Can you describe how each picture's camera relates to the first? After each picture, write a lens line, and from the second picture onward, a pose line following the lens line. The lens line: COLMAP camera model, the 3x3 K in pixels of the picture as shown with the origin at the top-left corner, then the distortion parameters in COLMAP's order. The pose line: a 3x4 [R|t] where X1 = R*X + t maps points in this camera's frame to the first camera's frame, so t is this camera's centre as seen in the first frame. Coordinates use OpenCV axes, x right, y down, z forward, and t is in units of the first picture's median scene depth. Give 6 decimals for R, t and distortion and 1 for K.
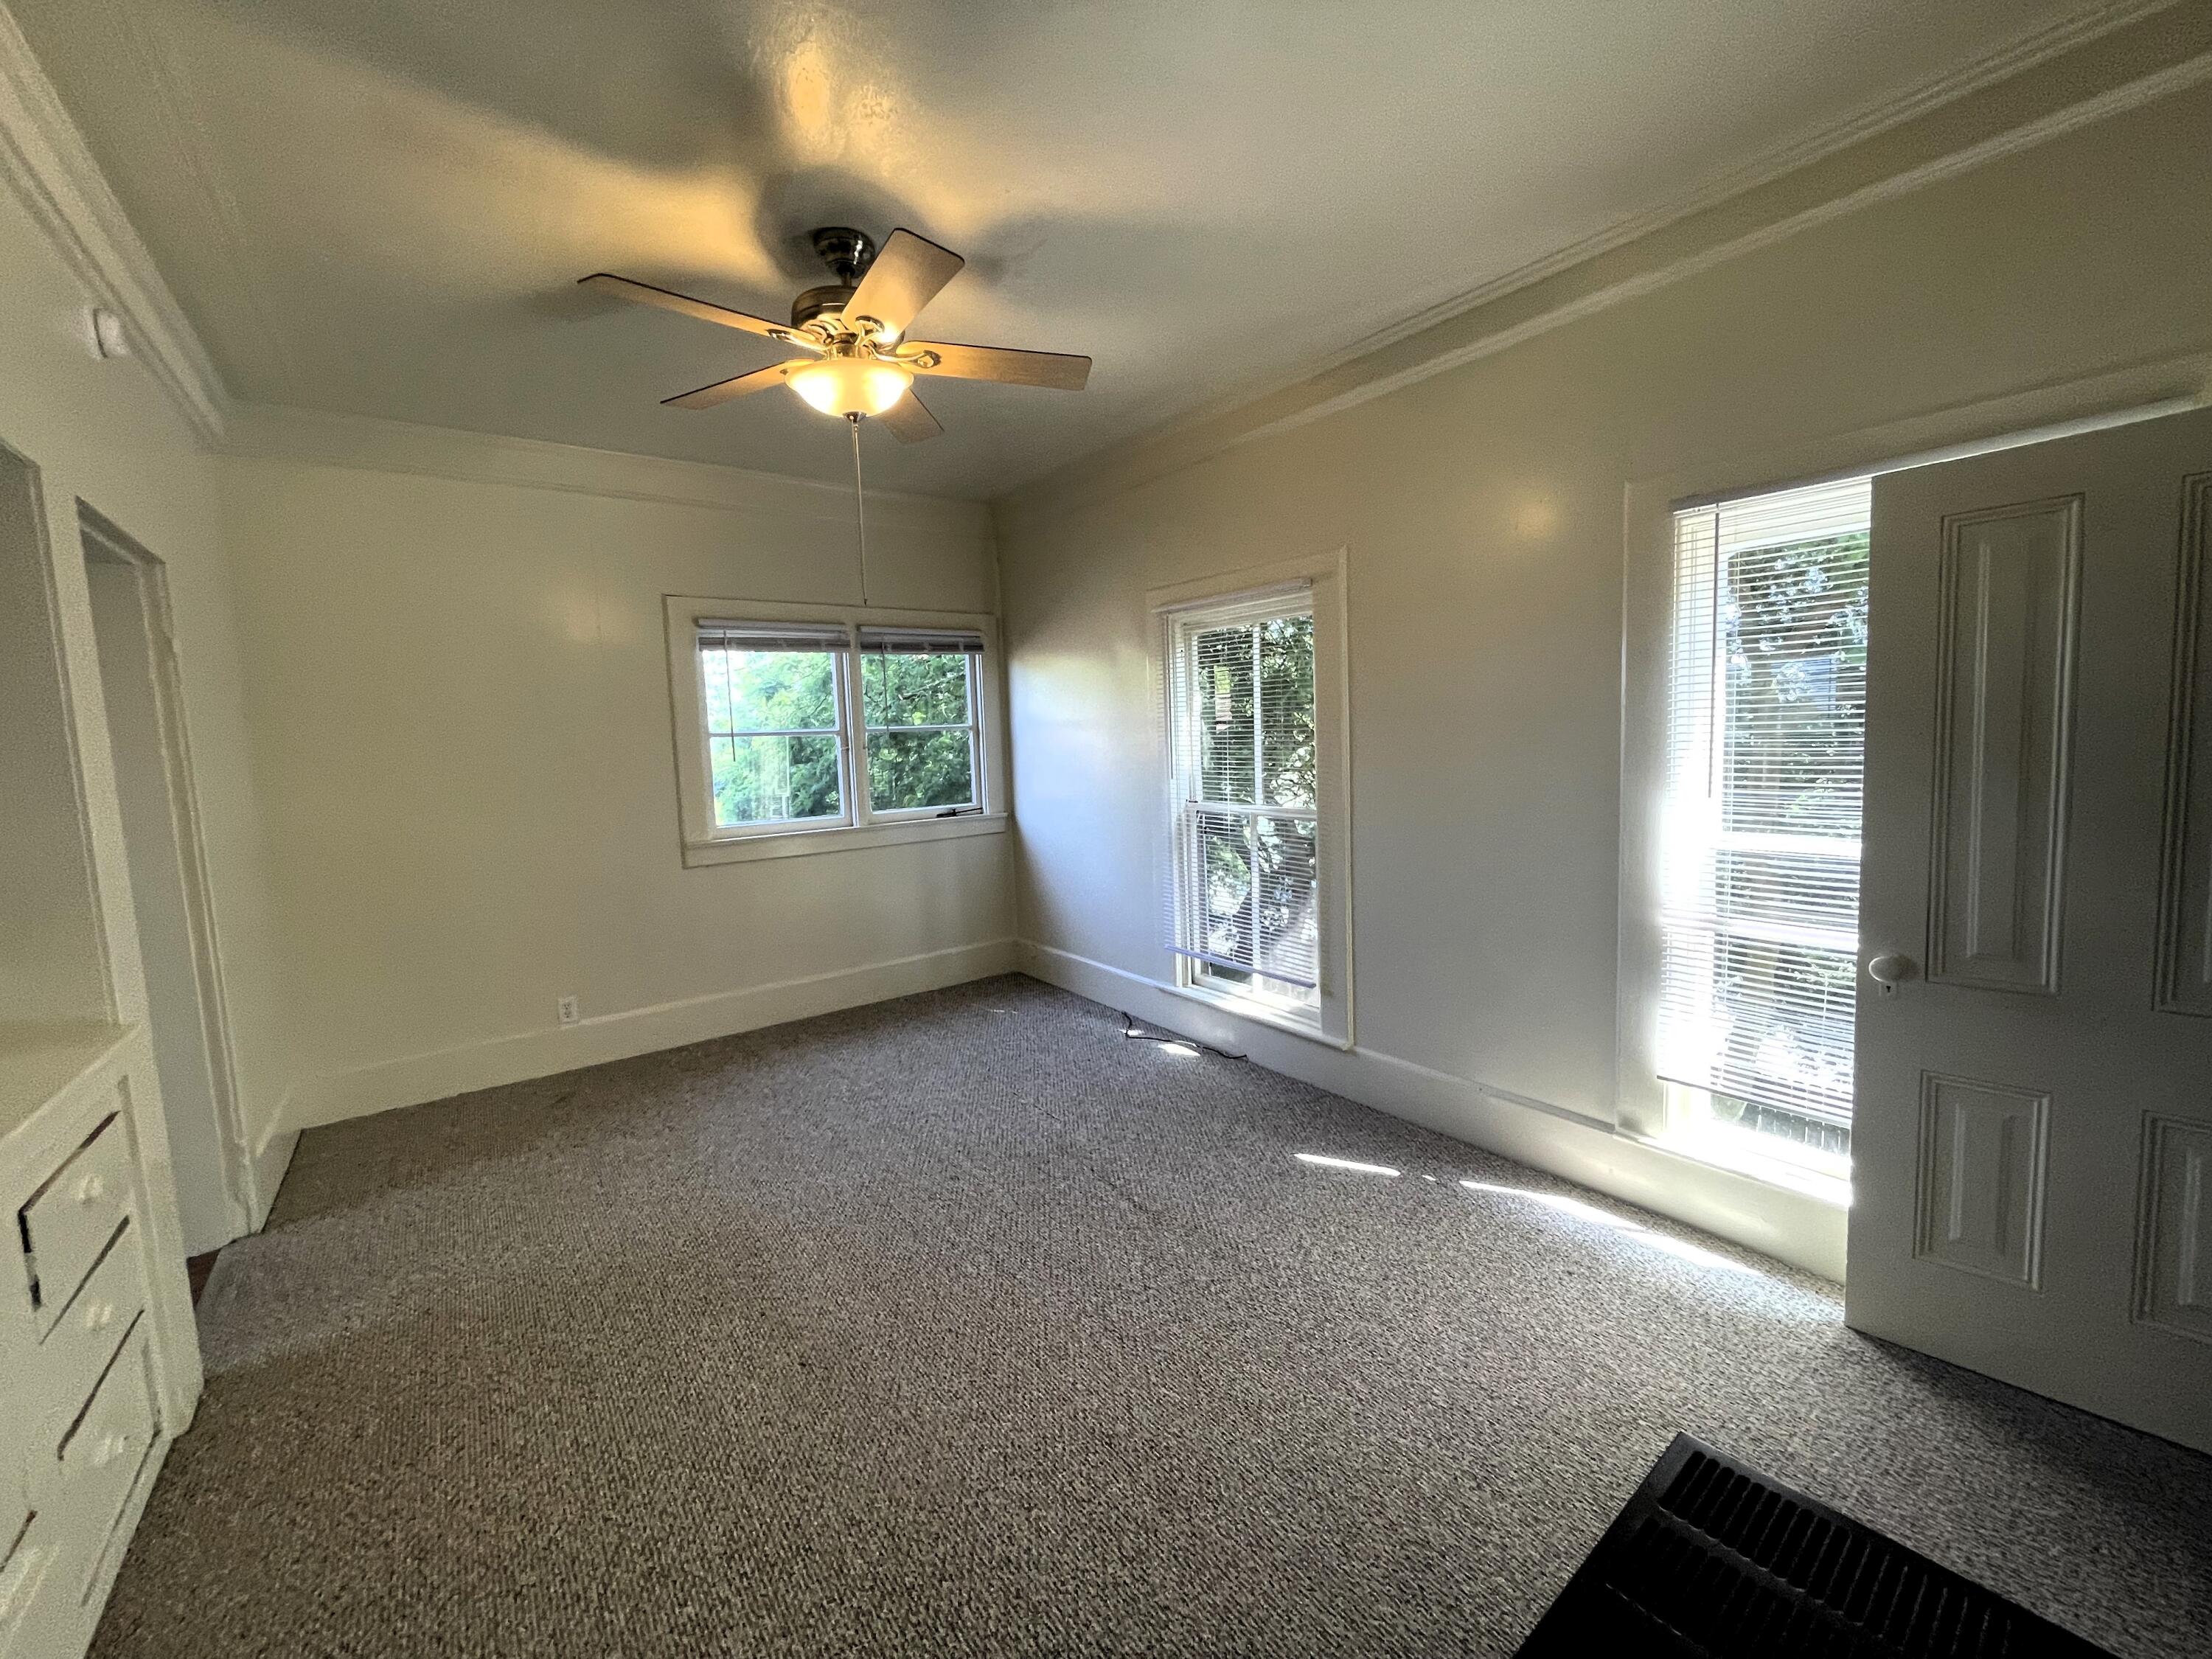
lens RADIAL K [[886.9, 0, 1110.1], [0, 886.9, 826.0], [0, 0, 1]] dist [-0.004560, -0.000829]
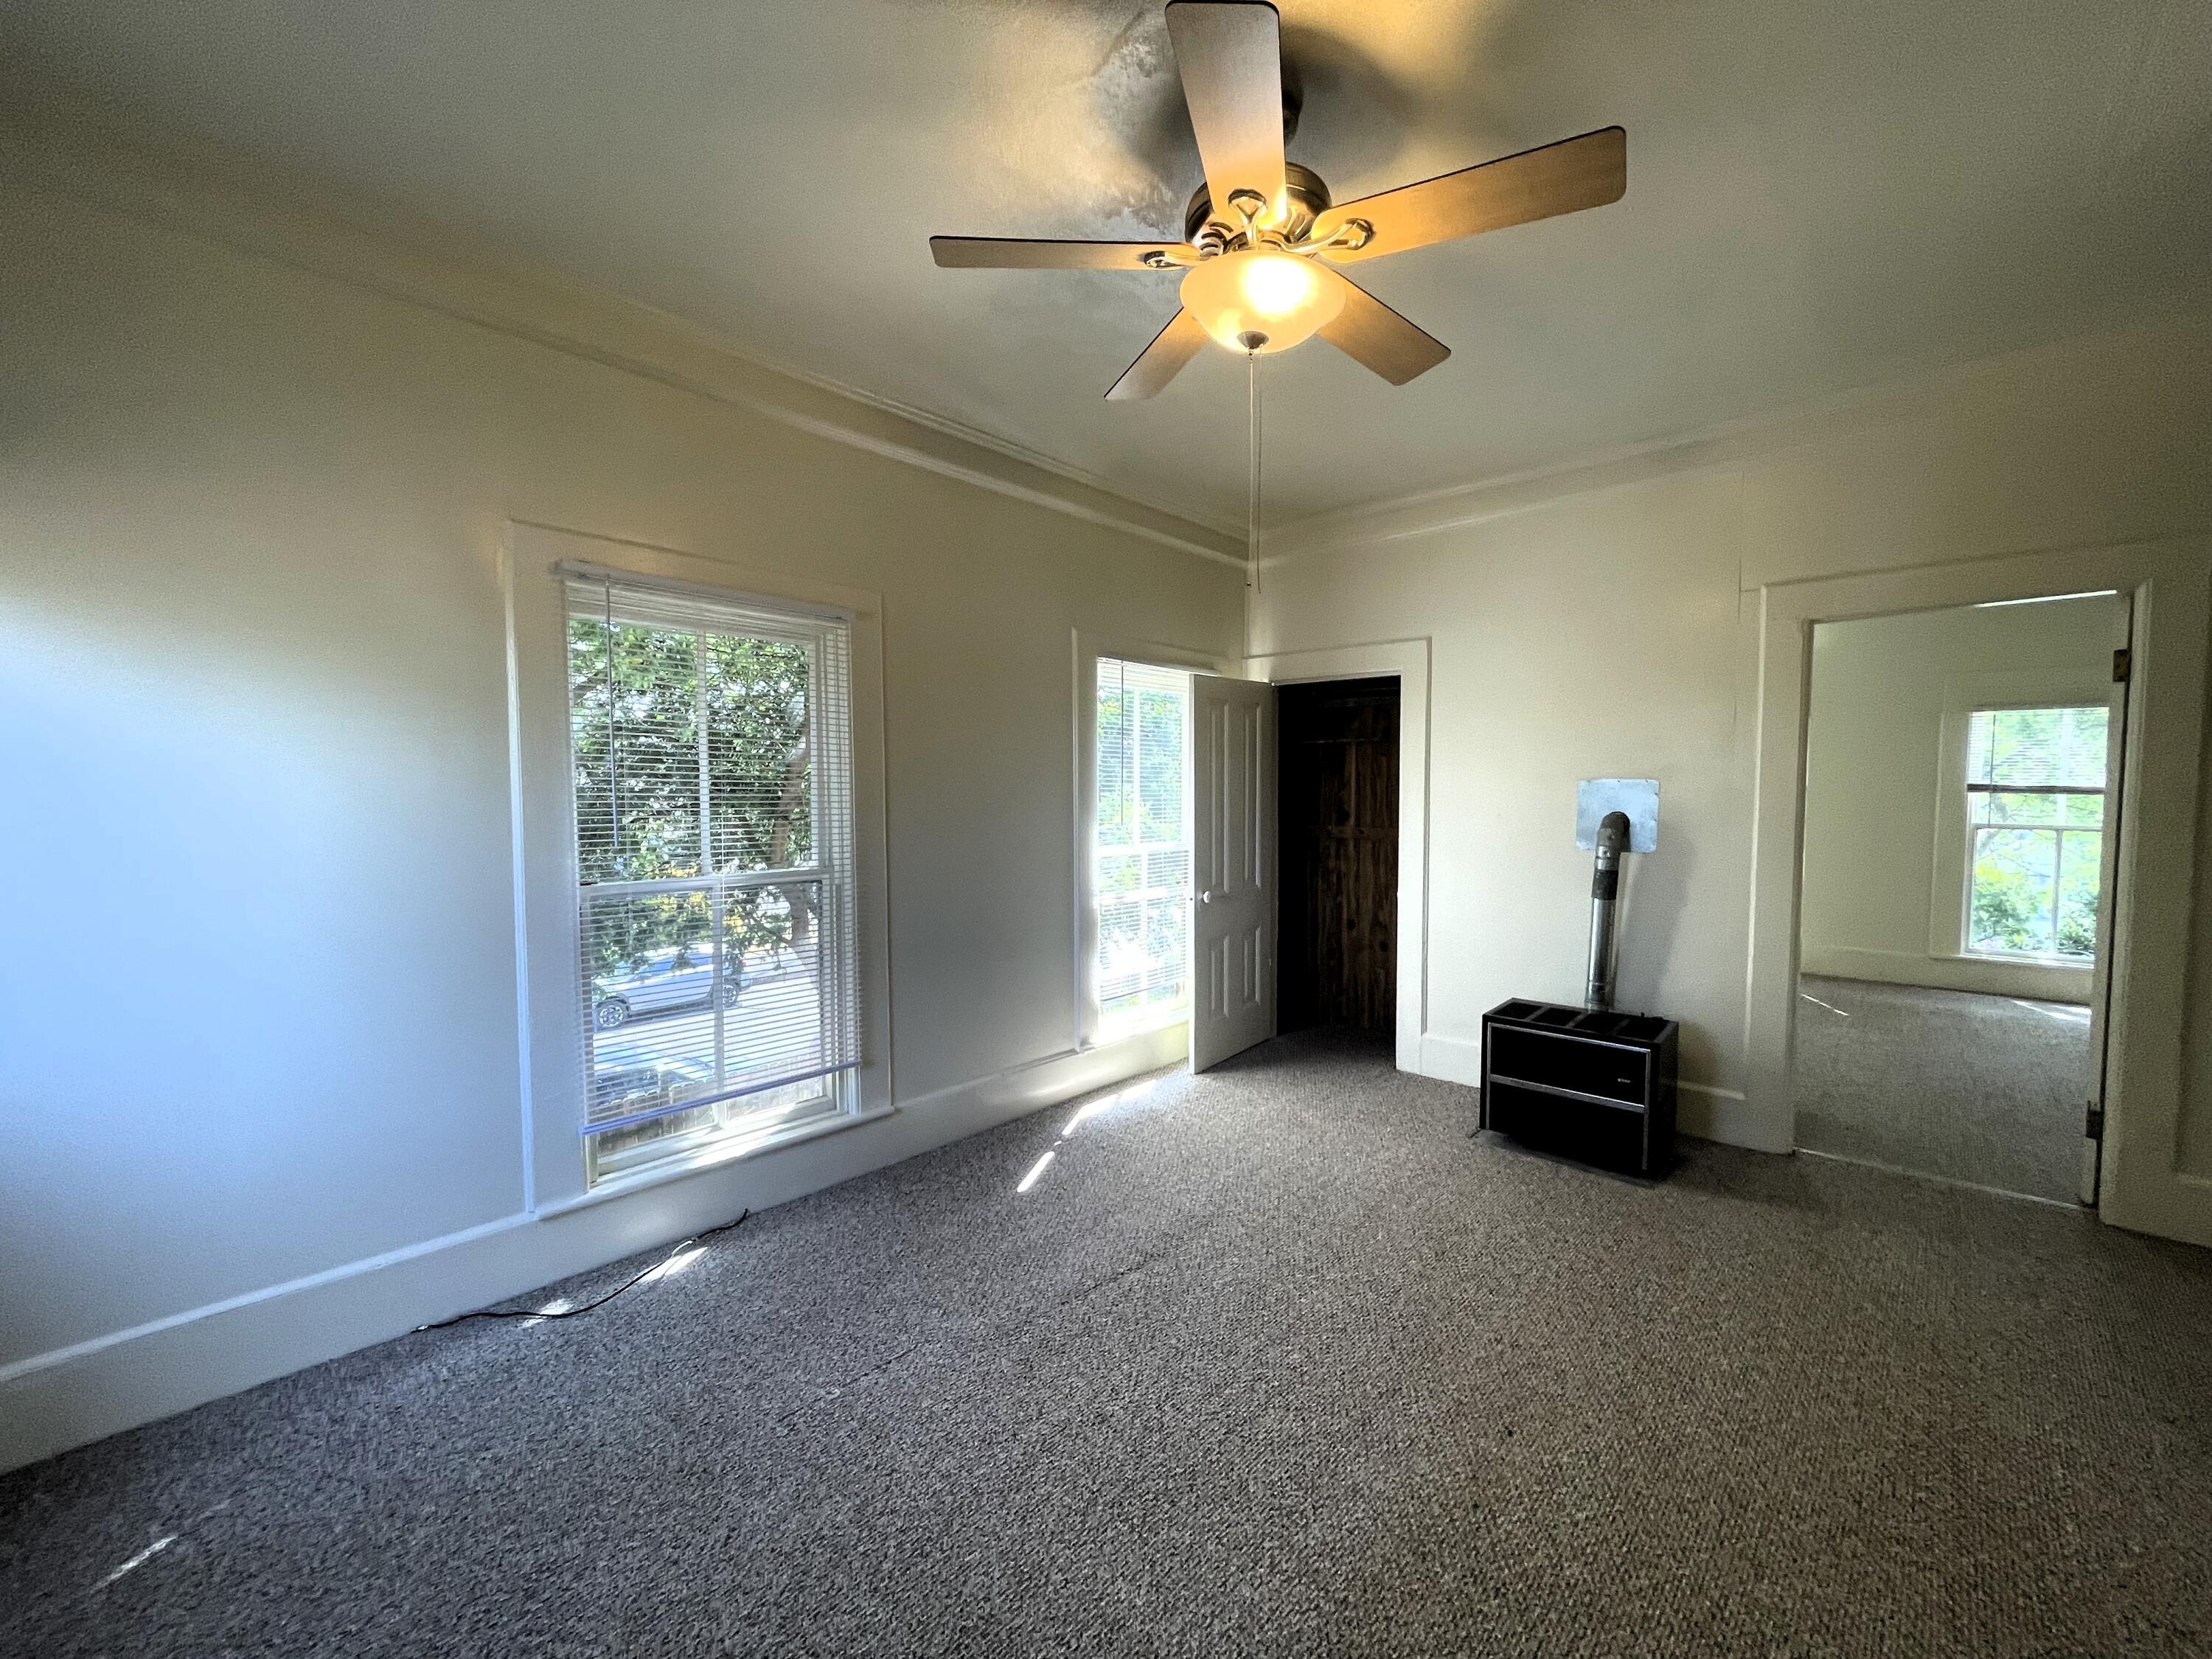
lens RADIAL K [[886.9, 0, 1111.4], [0, 886.9, 826.2], [0, 0, 1]] dist [-0.004560, -0.000829]
pose [[-0.177718, -0.015085, 0.983966, -0.683883], [0.099169, 0.994518, 0.033158, -0.059659], [-0.979072, 0.103471, -0.175248, 0.873333]]
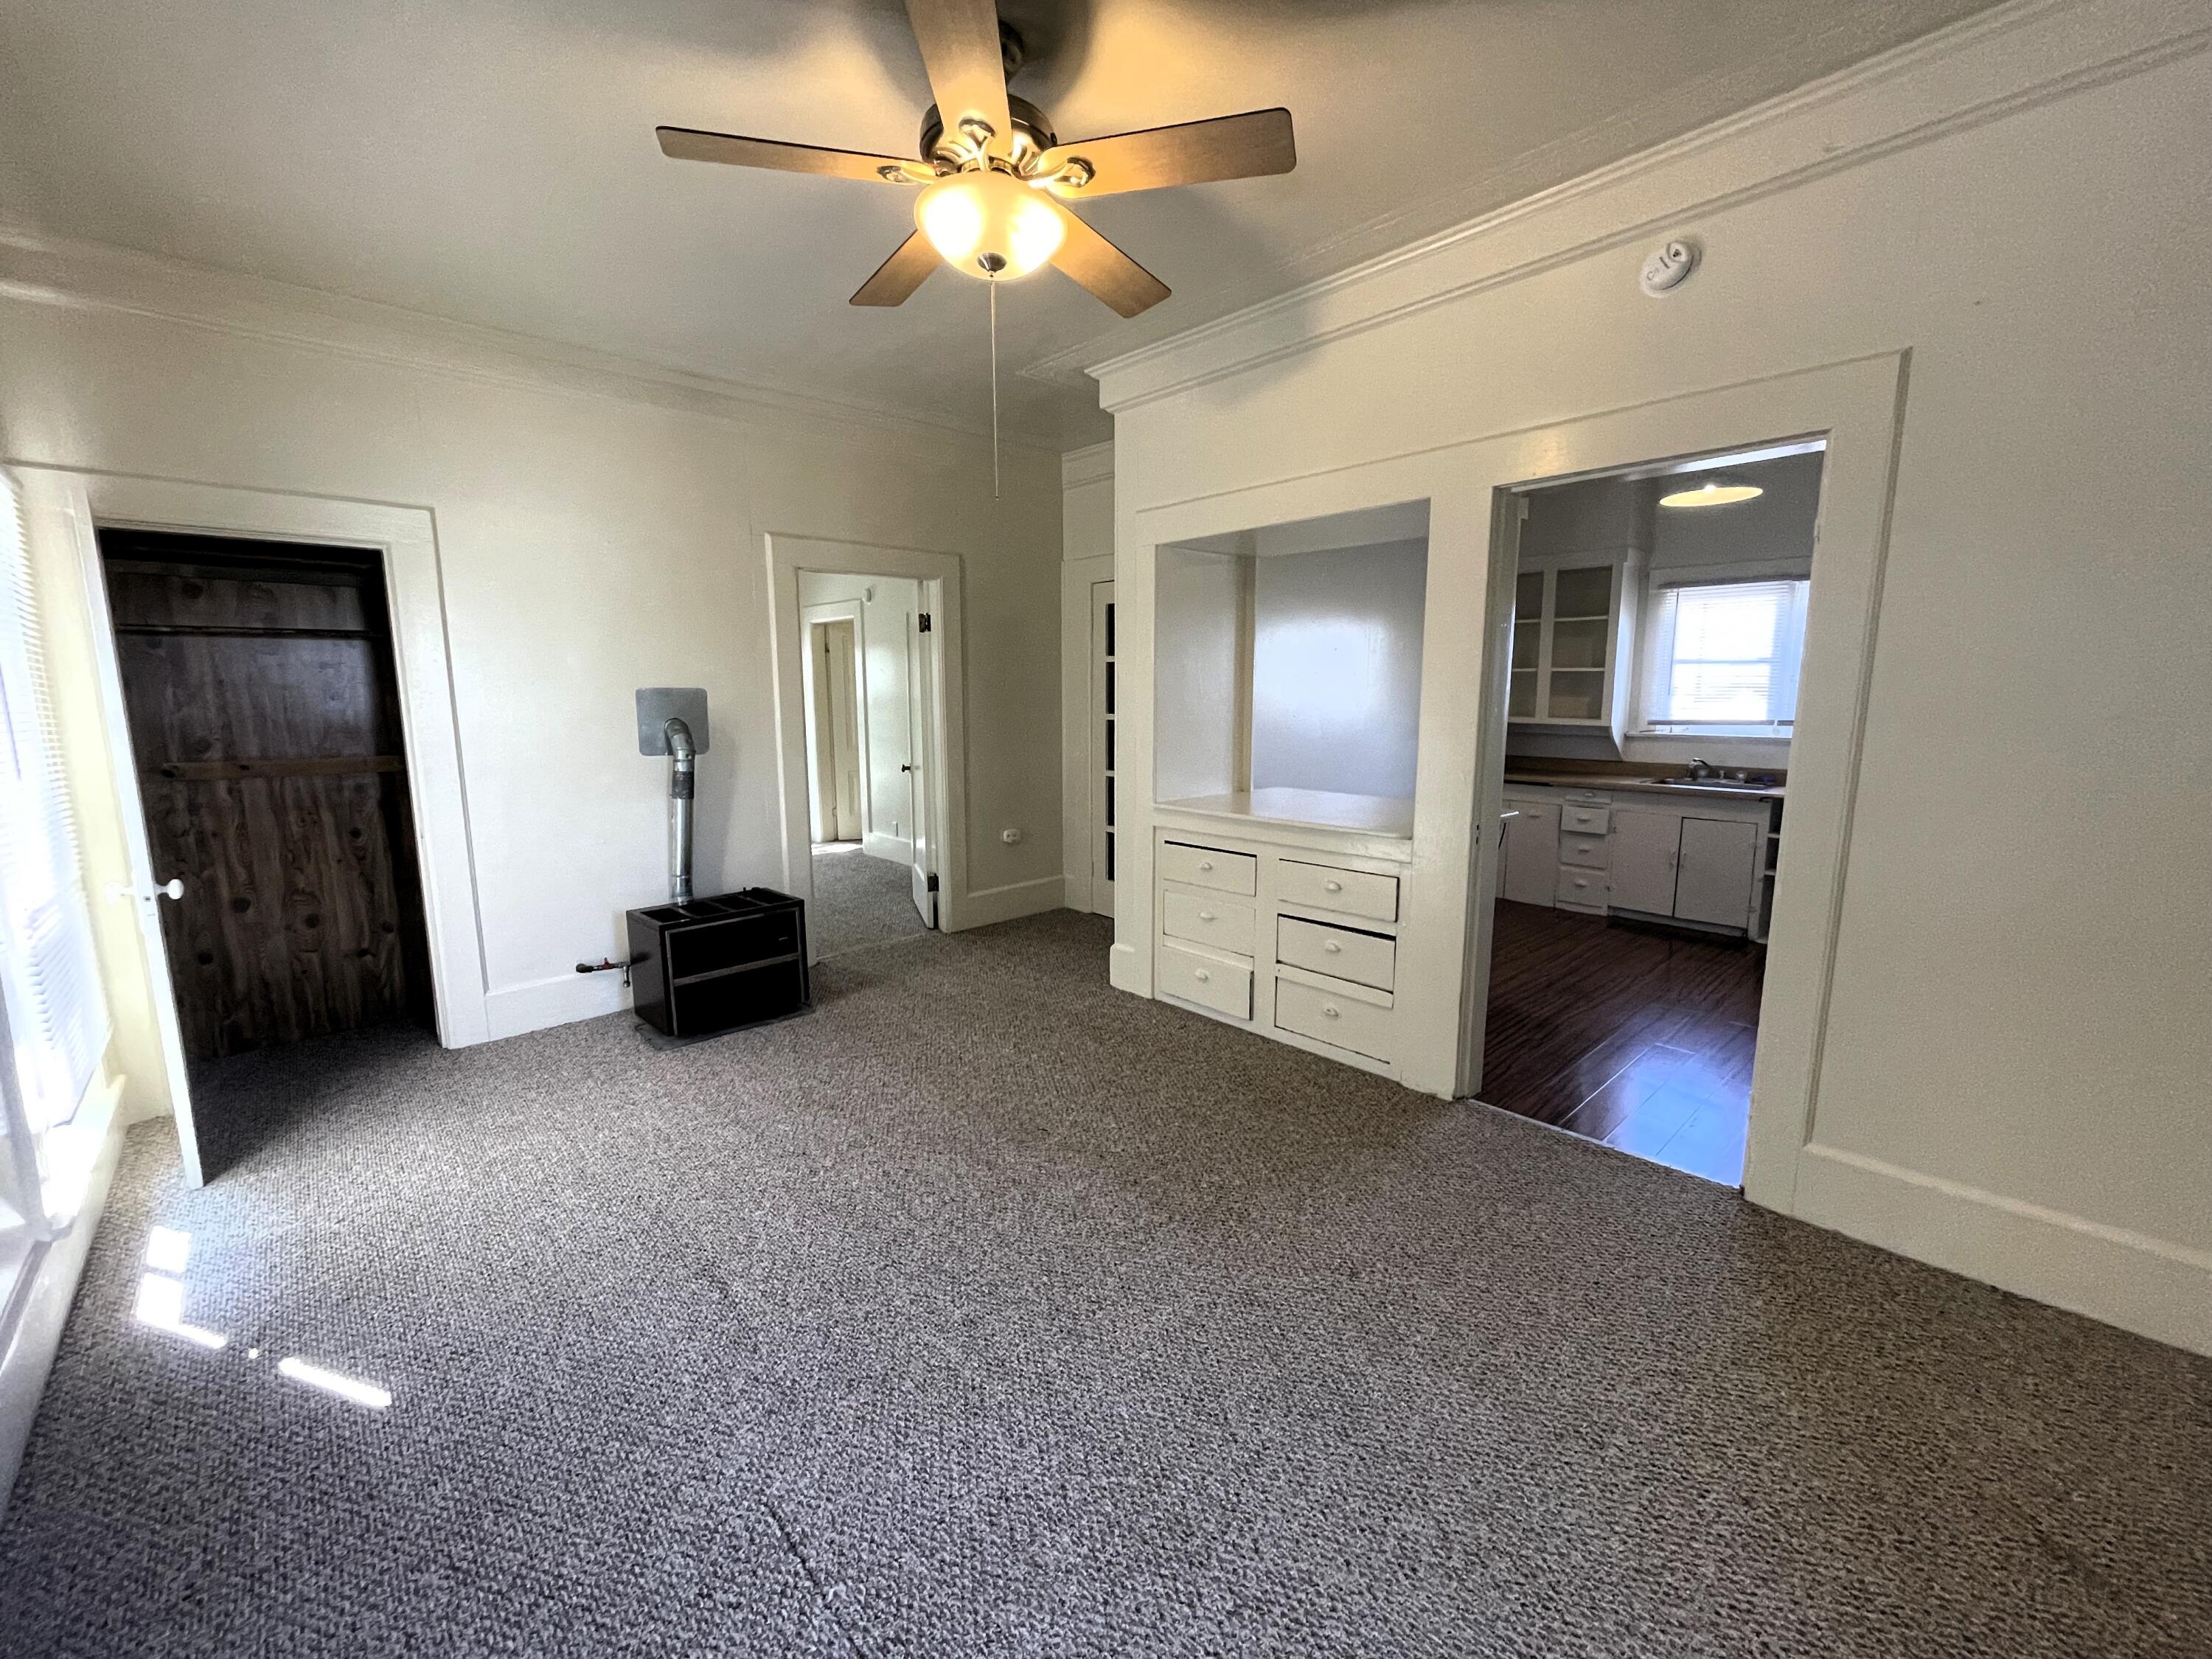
lens RADIAL K [[886.9, 0, 1107.3], [0, 886.9, 823.7], [0, 0, 1]] dist [-0.004560, -0.000829]
pose [[-0.993110, 0.058233, -0.101697, -0.190132], [0.032380, 0.970369, 0.239449, -0.105069], [0.112628, 0.234507, -0.965568, 1.291904]]
